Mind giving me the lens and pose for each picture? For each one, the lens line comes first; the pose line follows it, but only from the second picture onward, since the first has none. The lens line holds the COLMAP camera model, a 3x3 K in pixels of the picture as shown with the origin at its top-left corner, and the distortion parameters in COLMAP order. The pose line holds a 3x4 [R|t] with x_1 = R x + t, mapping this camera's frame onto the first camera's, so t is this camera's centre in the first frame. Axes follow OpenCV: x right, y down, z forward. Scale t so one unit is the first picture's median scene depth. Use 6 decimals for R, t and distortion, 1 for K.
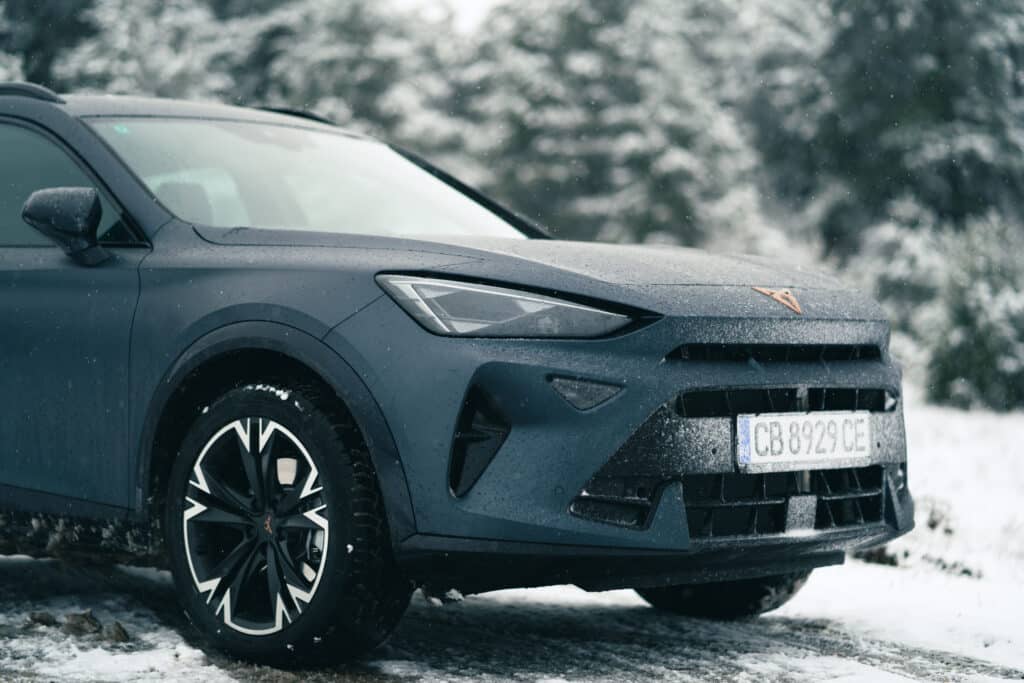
lens RADIAL K [[2590.2, 0, 541.4], [0, 2590.2, 382.9], [0, 0, 1]] dist [0.096869, -1.101665]
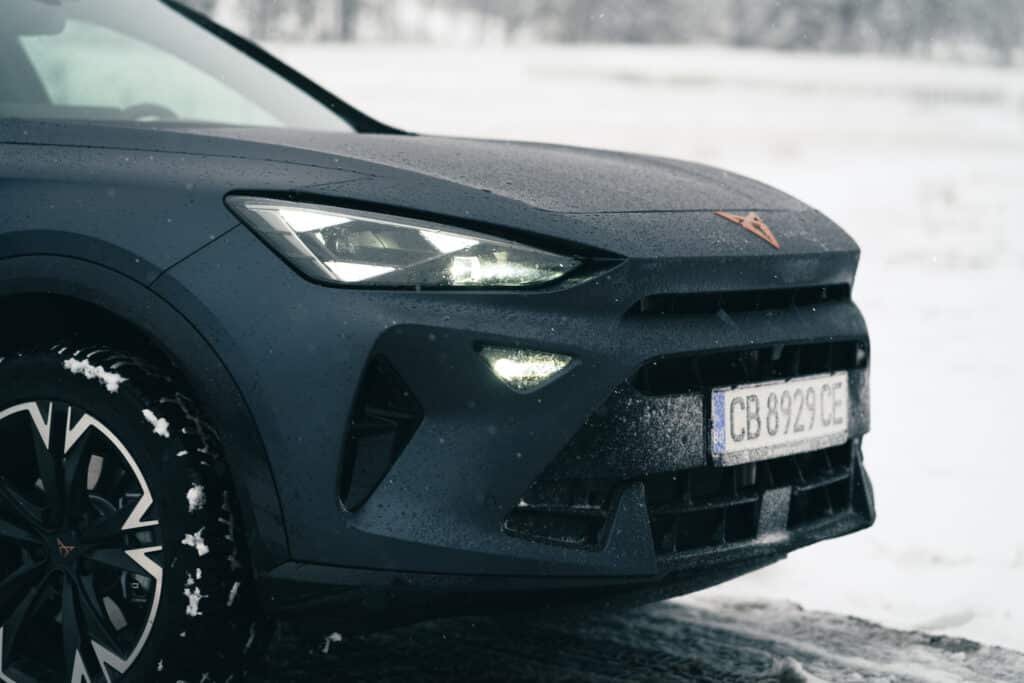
lens RADIAL K [[2590.2, 0, 541.4], [0, 2590.2, 382.9], [0, 0, 1]] dist [0.096869, -1.101665]
pose [[0.987111, -0.000342, 0.160036, -0.090530], [-0.010680, 0.997628, 0.068009, -0.038973], [-0.159680, -0.068841, 0.984766, 0.272210]]
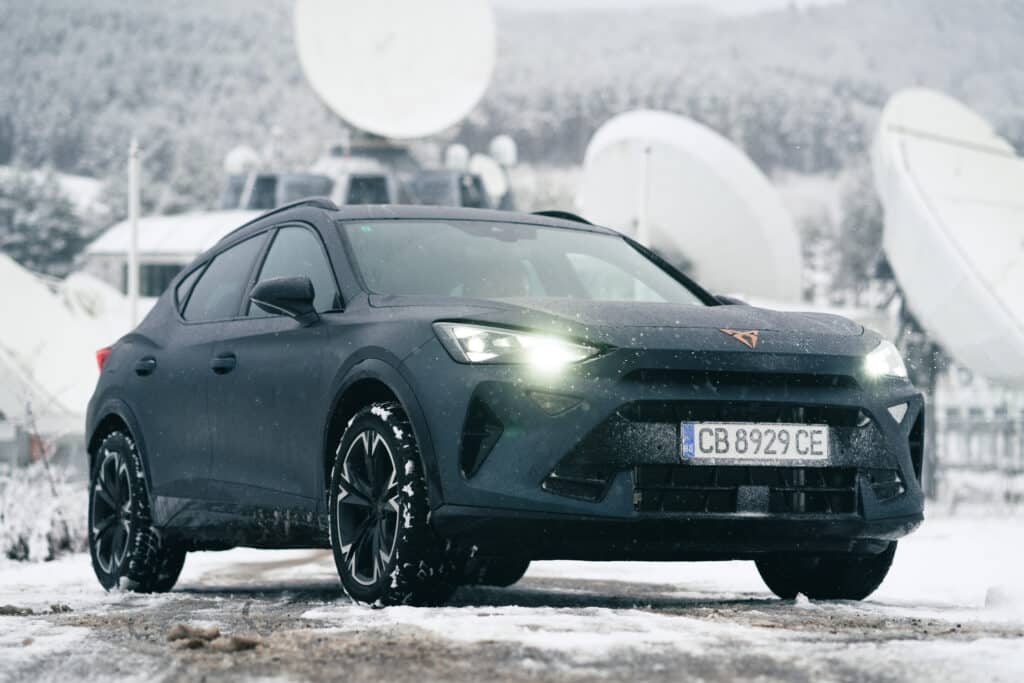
lens RADIAL K [[2973.7, 0, 512.0], [0, 2973.7, 341.5], [0, 0, 1]] dist [0.081683, -1.568984]
pose [[0.923723, -0.015342, -0.382753, 0.582859], [-0.011587, 0.997621, -0.067951, 0.076464], [0.382885, 0.067203, 0.921348, -0.465105]]
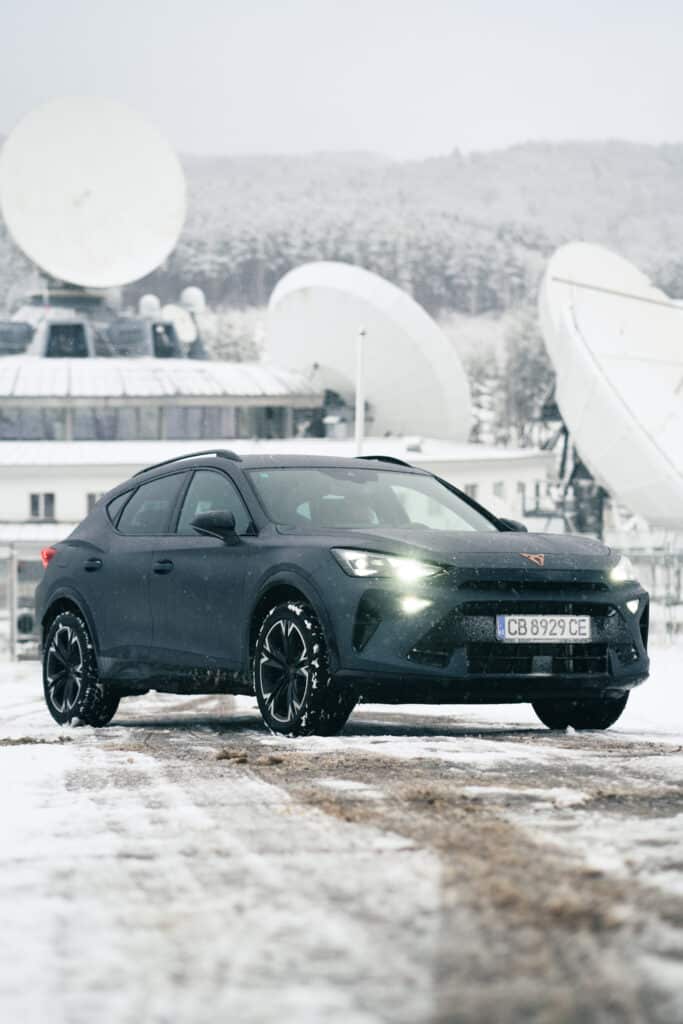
lens RADIAL K [[2973.7, 0, 341.5], [0, 2973.7, 512.0], [0, 0, 1]] dist [0.081683, -1.568984]
pose [[0.945057, -0.009951, -0.326753, 0.731341], [-0.007385, 0.998632, -0.051772, 0.053878], [0.326822, 0.051341, 0.943691, -1.288066]]
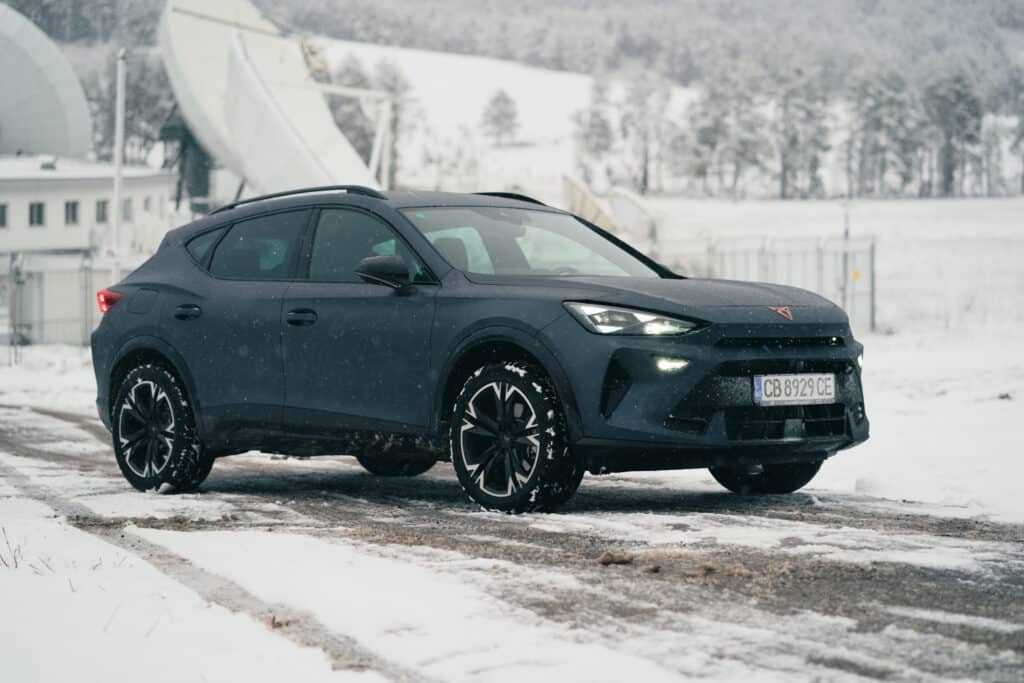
lens RADIAL K [[2590.2, 0, 541.4], [0, 2590.2, 382.9], [0, 0, 1]] dist [0.096869, -1.101665]
pose [[0.996653, -0.002654, -0.081702, 0.074251], [0.003528, 0.999938, 0.010561, -0.002487], [0.081669, -0.010814, 0.996601, -0.878850]]
